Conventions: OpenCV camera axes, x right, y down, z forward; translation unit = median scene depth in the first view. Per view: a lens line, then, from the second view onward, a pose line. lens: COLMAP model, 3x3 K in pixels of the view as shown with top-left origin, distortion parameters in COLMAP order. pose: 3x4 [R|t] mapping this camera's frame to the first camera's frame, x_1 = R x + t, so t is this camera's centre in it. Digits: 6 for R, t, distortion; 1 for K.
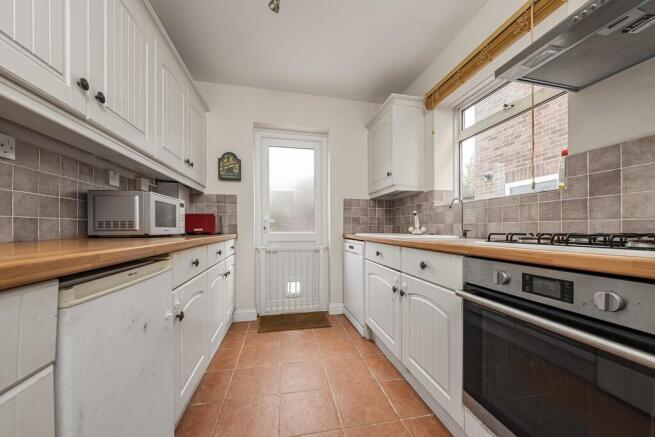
lens RADIAL K [[228.3, 0, 328.3], [0, 228.3, 224.8], [0, 0, 1]] dist [-0.001265, 0.000223]
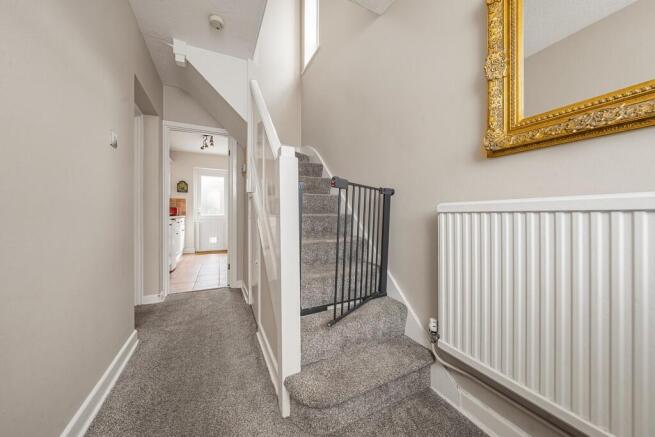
lens RADIAL K [[228.3, 0, 325.9], [0, 228.3, 215.2], [0, 0, 1]] dist [-0.001265, 0.000223]
pose [[0.973672, 0.002972, 0.227936, 0.465993], [-0.004047, 0.999983, 0.004248, 0.023273], [-0.227919, -0.005059, 0.973667, -1.607826]]
